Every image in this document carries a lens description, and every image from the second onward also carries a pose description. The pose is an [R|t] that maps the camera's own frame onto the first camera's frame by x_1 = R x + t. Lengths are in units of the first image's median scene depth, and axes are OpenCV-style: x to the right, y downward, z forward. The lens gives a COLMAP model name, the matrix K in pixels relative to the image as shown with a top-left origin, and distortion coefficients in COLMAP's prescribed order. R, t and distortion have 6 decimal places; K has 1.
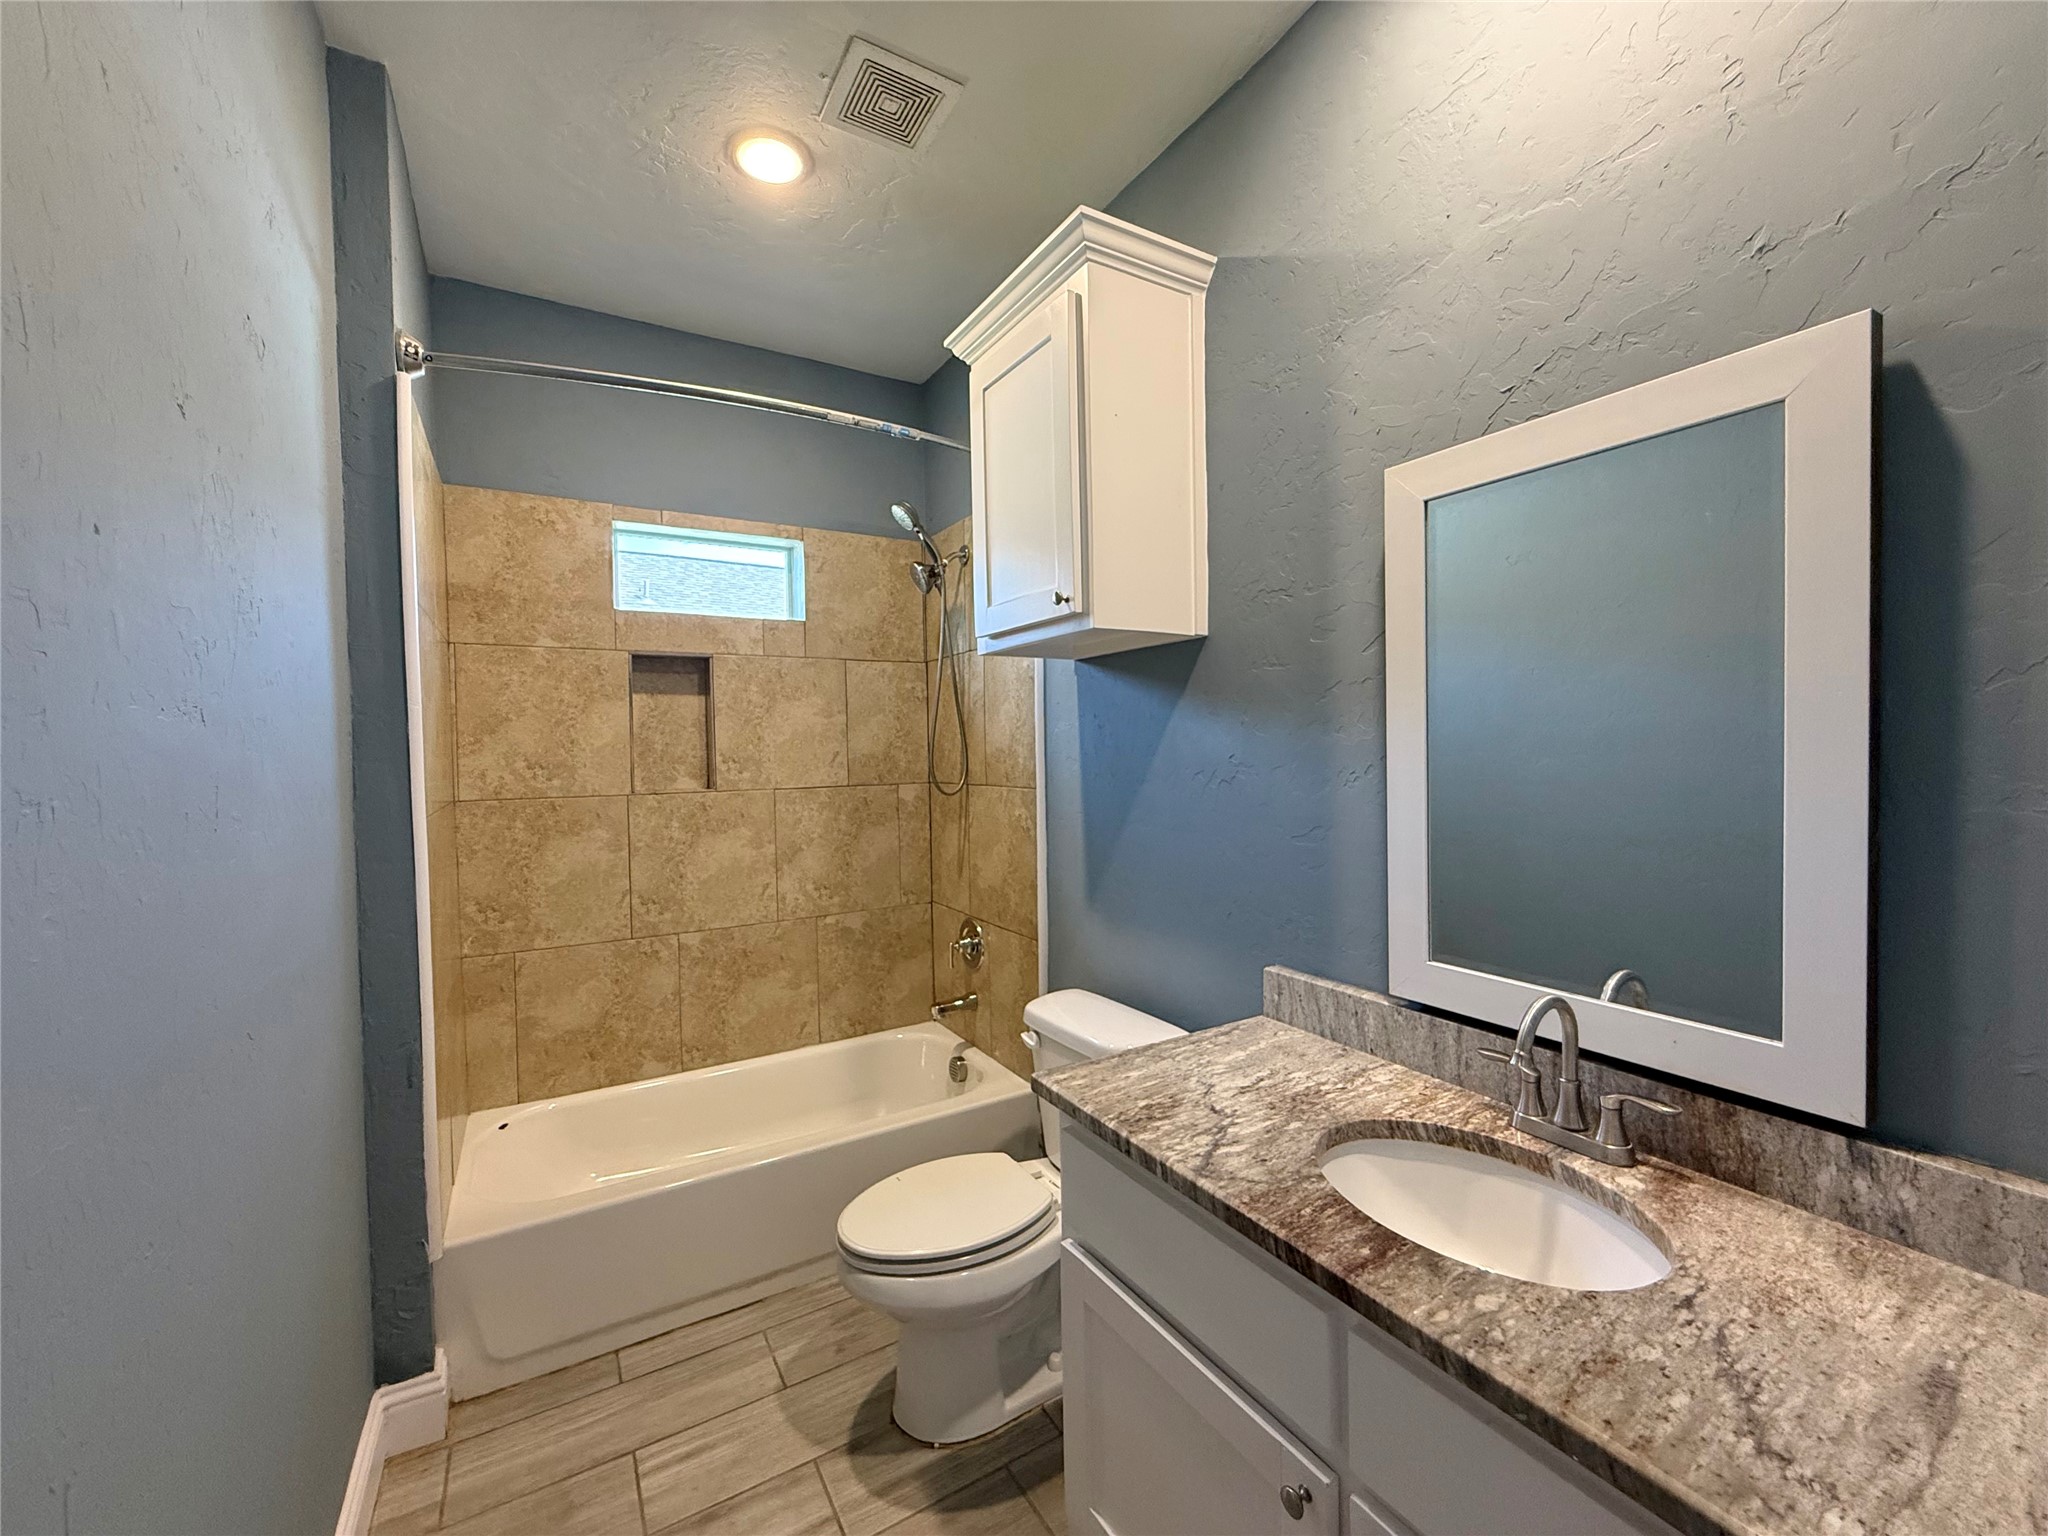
lens RADIAL K [[823.5, 0, 1021.8], [0, 823.5, 762.7], [0, 0, 1]] dist [-0.001559, 0.000113]
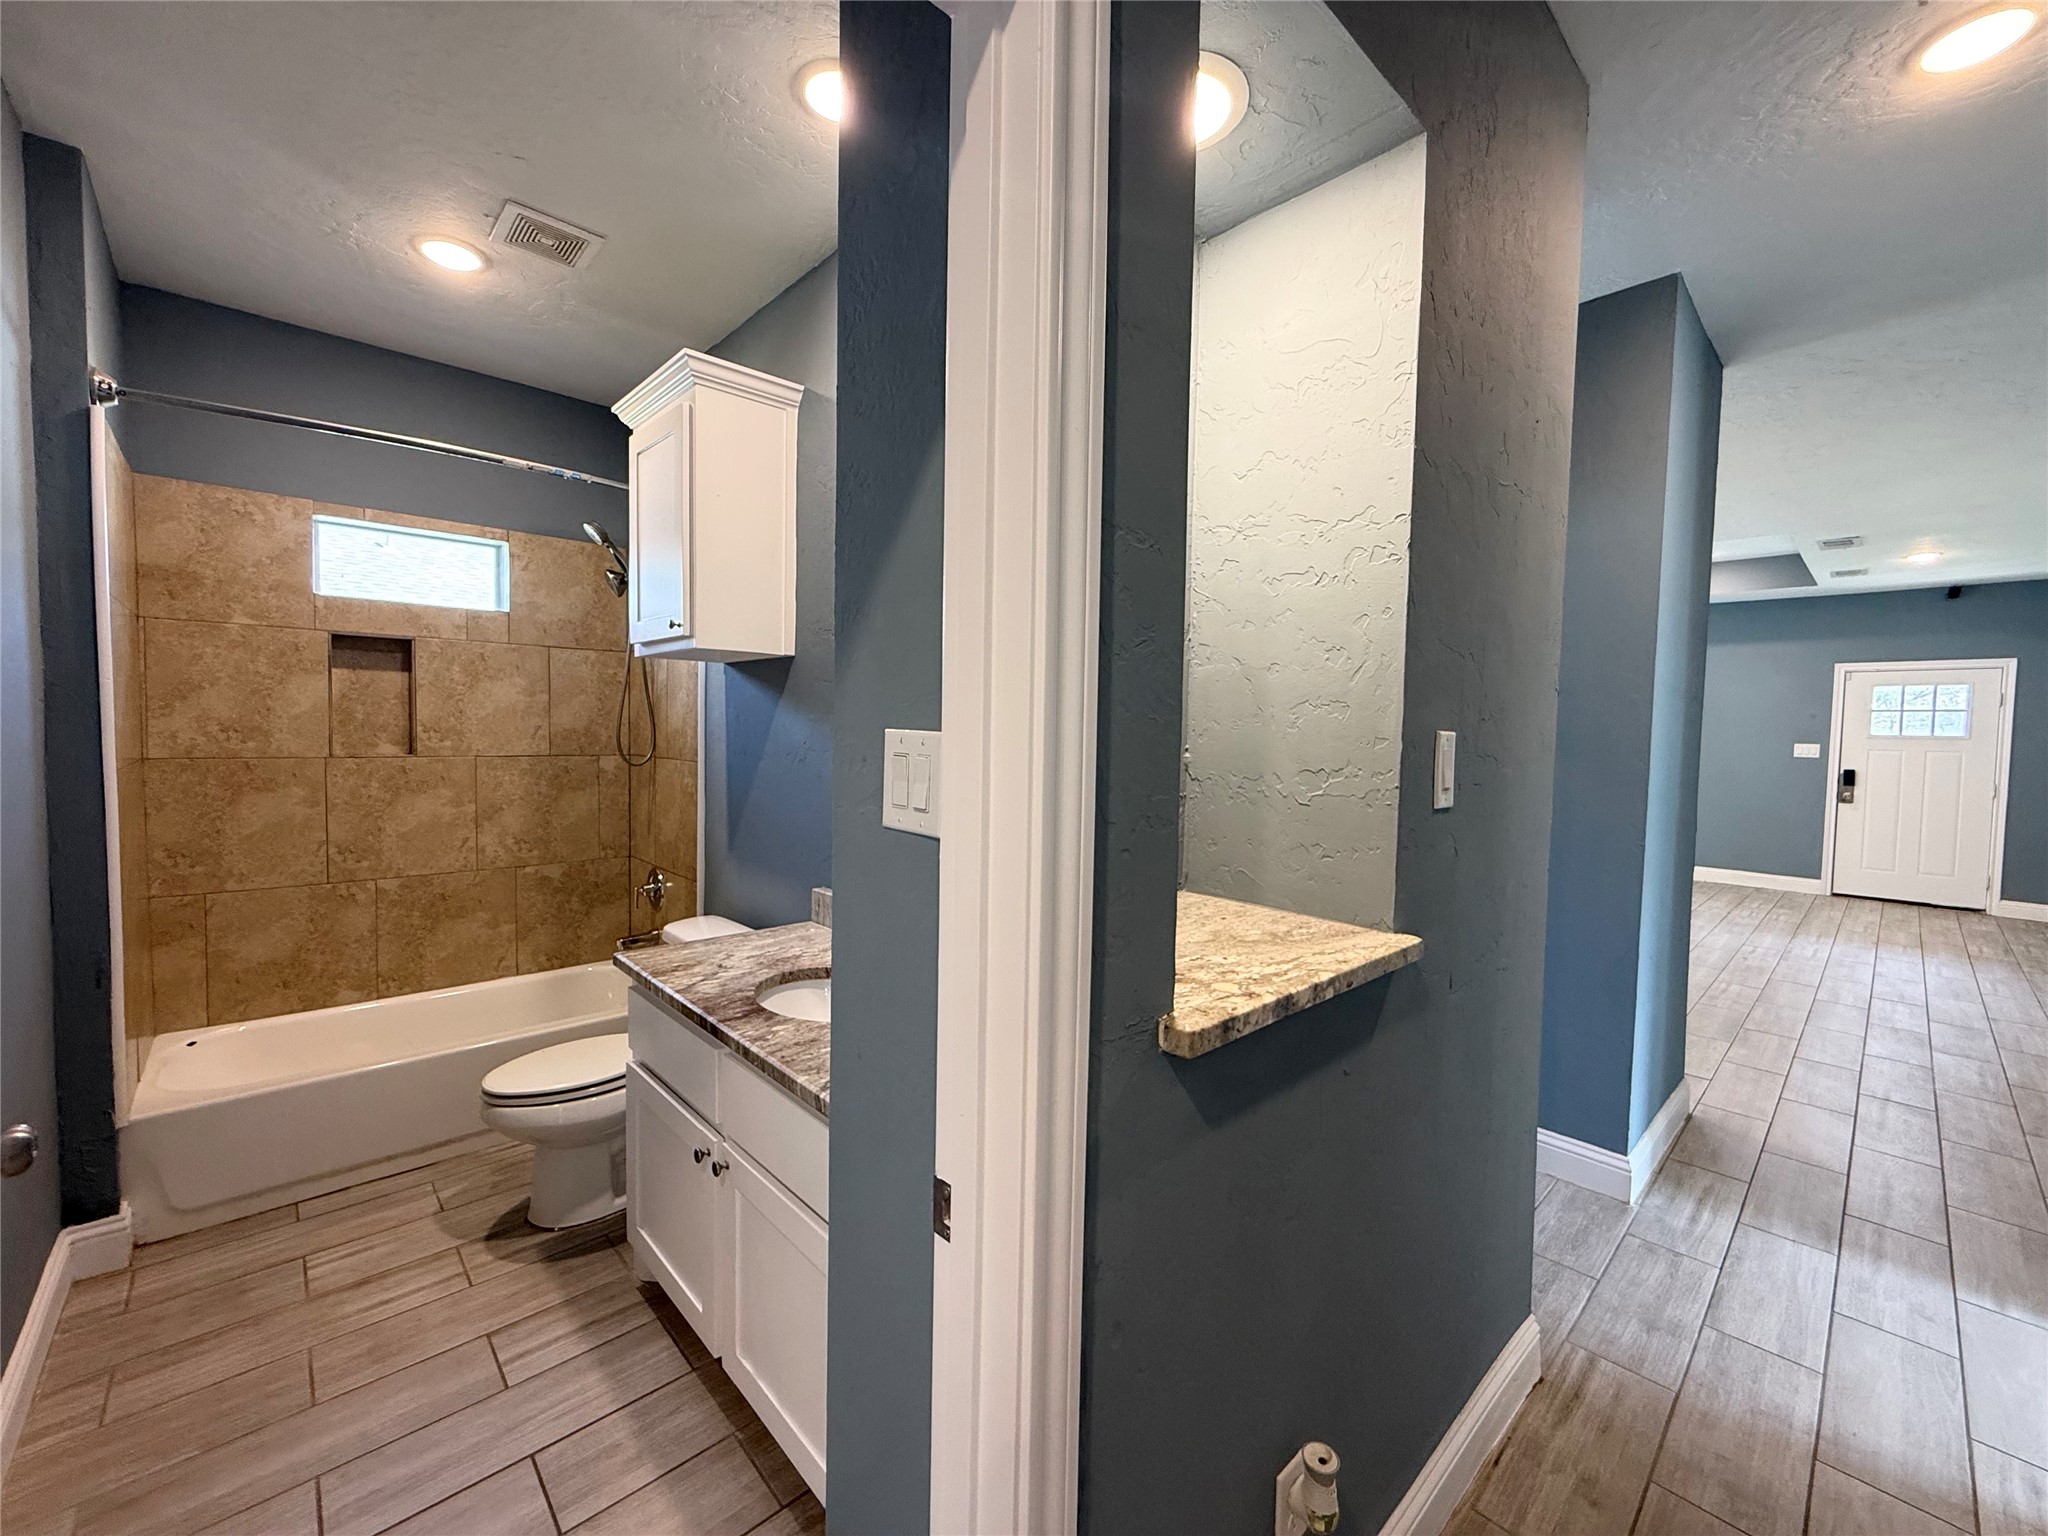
lens RADIAL K [[823.5, 0, 1021.8], [0, 823.5, 762.7], [0, 0, 1]] dist [-0.001559, 0.000113]
pose [[0.975890, 0.028327, 0.216418, 0.230797], [-0.033989, 0.999169, 0.022482, -0.012783], [-0.215601, -0.029296, 0.976042, -0.342178]]
